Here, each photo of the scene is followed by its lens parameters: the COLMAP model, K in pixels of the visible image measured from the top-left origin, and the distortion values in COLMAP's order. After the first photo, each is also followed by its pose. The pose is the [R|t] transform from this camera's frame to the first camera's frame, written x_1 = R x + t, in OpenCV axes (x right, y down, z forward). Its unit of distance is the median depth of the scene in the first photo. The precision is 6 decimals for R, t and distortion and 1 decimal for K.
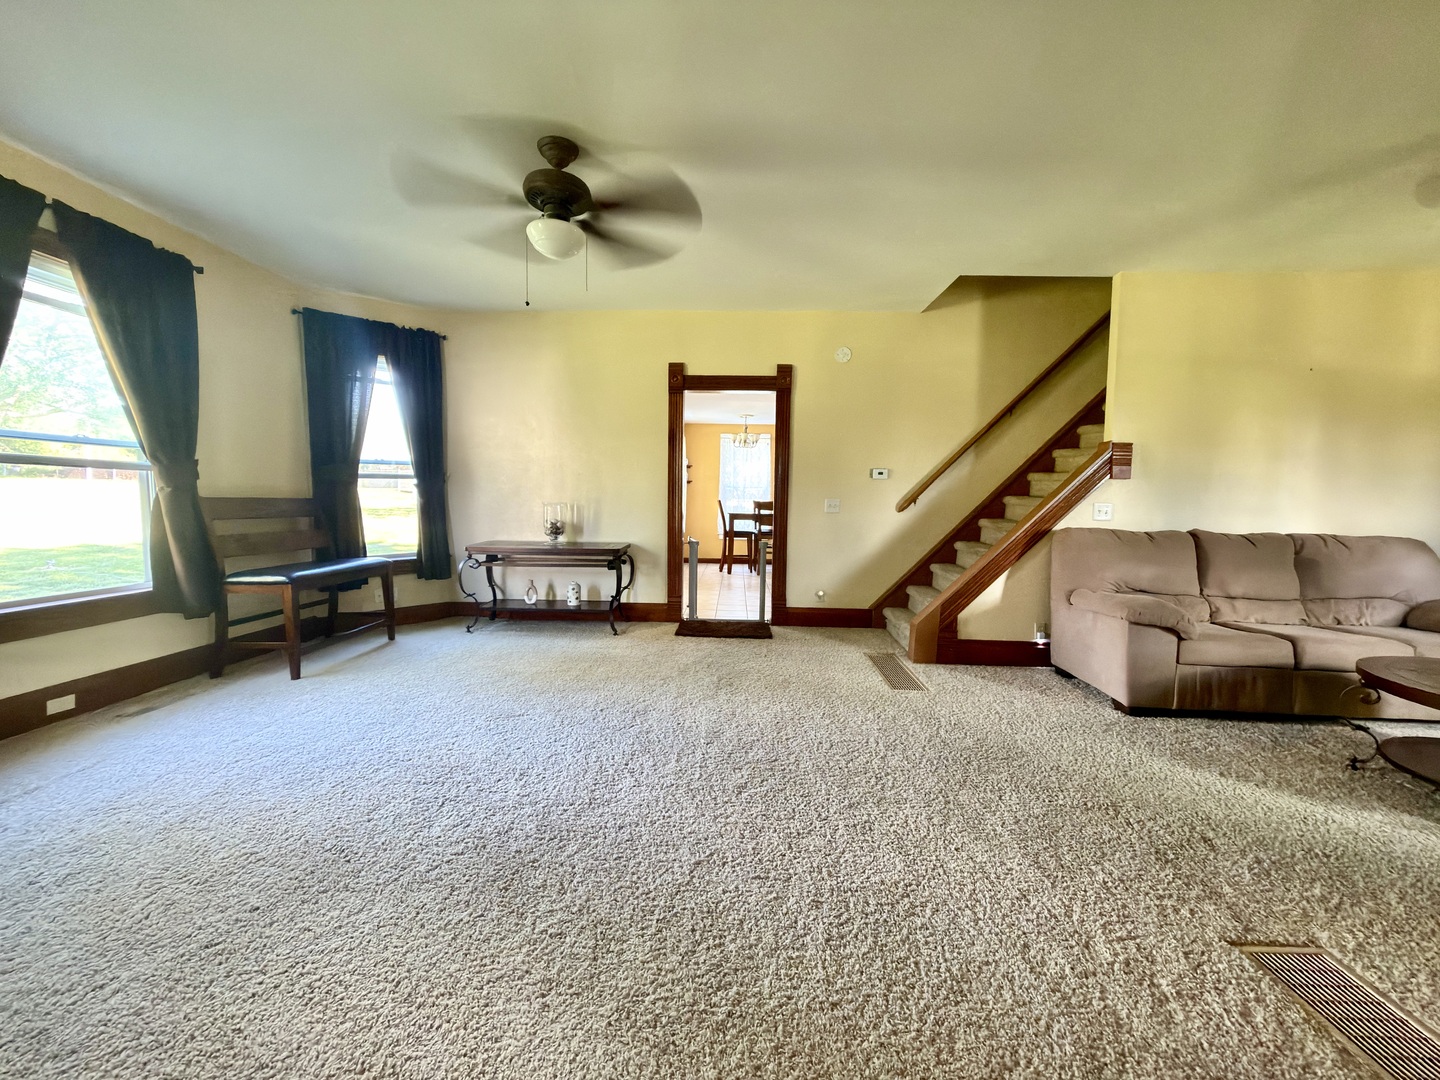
lens RADIAL K [[573.8, 0, 720.0], [0, 573.8, 540.0], [0, 0, 1]] dist [-0.001264, -0.000237]
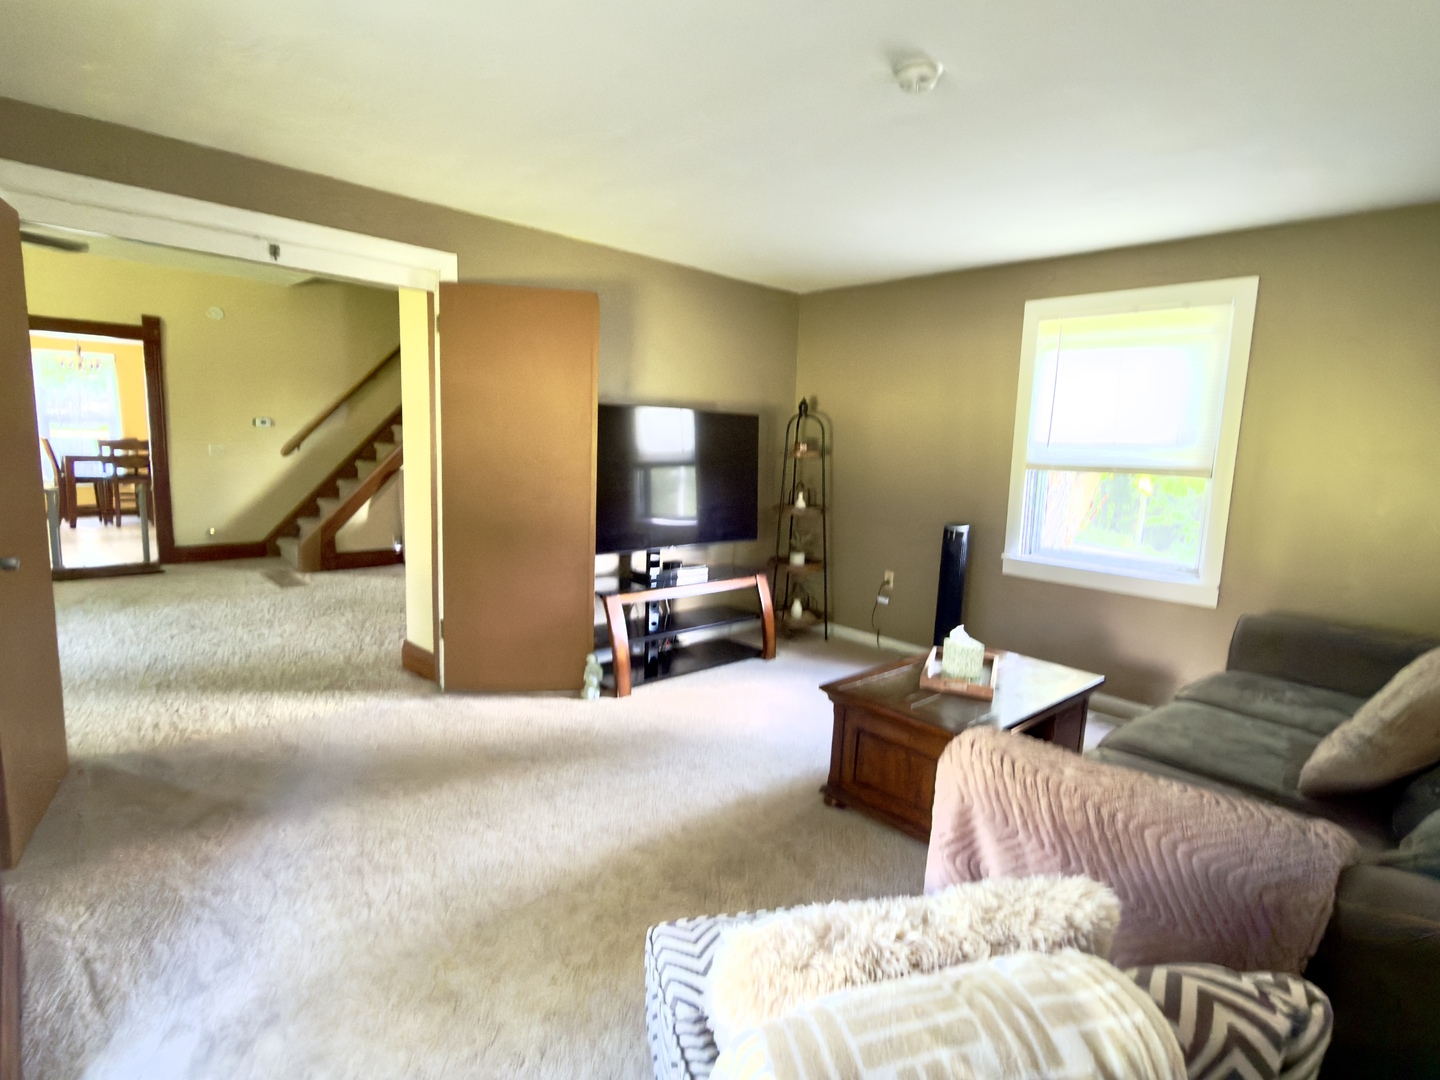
lens RADIAL K [[748.4, 0, 720.0], [0, 748.4, 540.0], [0, 0, 1]] dist [-0.003538, -0.000774]
pose [[0.703152, -0.088838, 0.705468, -0.195097], [0.031820, 0.995102, 0.093595, 0.010031], [-0.710328, -0.043363, 0.702534, -0.900547]]
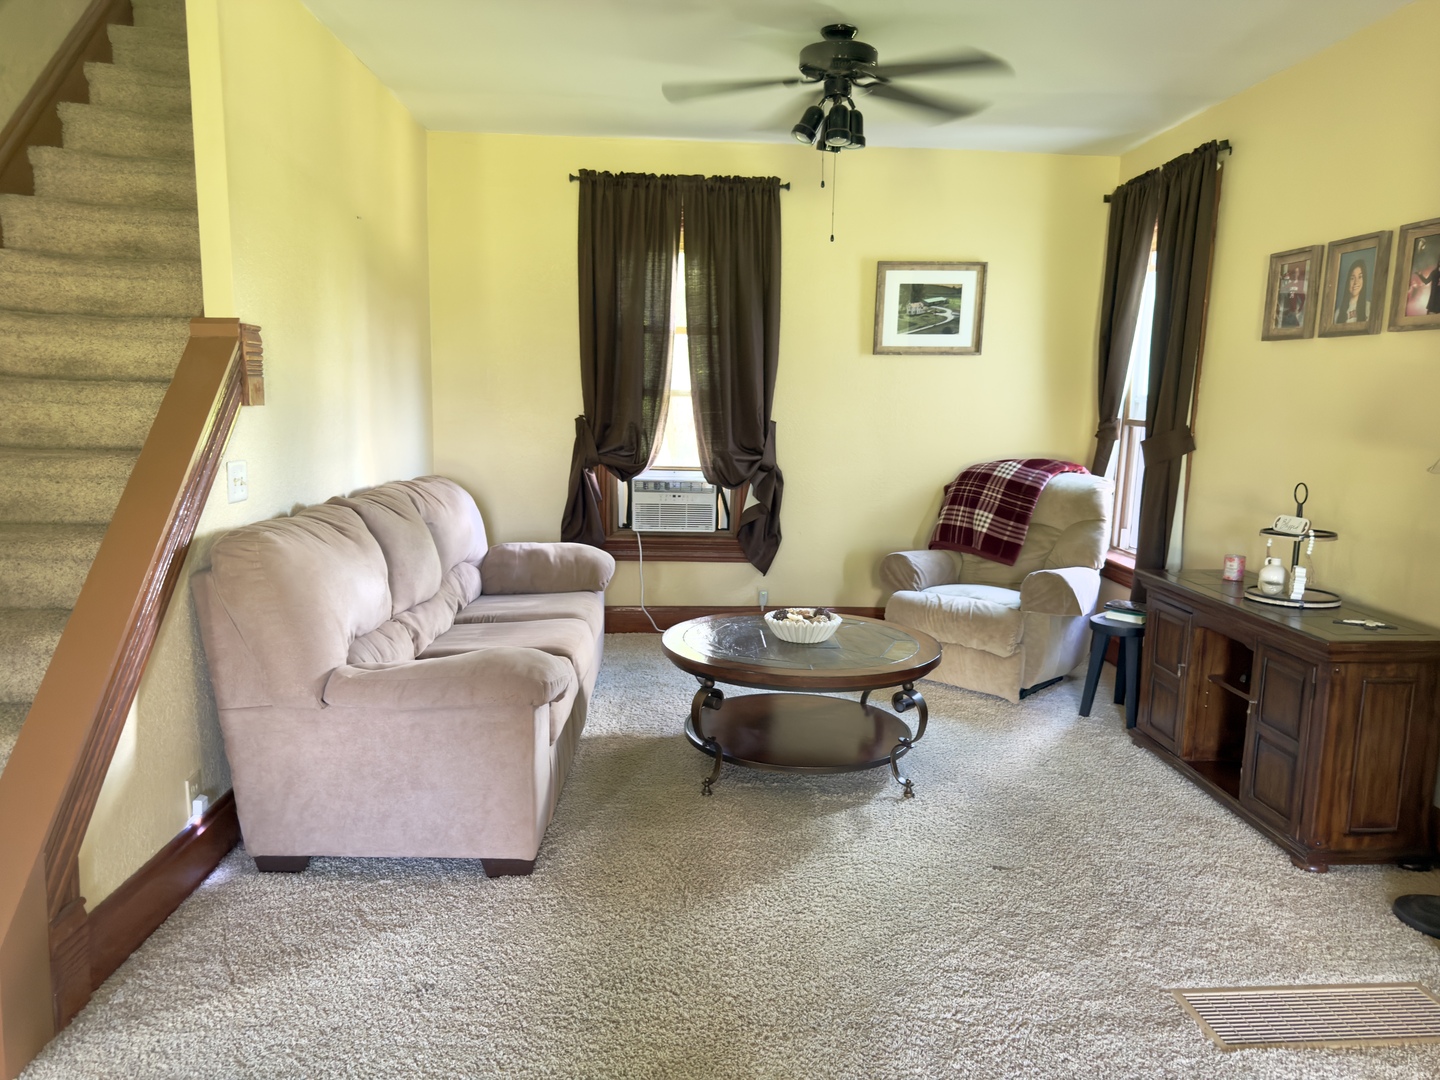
lens RADIAL K [[1027.1, 0, 720.0], [0, 1027.1, 540.0], [0, 0, 1]] dist [0.090145, -0.140343]
pose [[-0.095688, -0.161329, 0.982251, -0.156783], [0.046352, 0.984986, 0.166293, -0.119685], [-0.994332, 0.061442, -0.086773, 0.711140]]
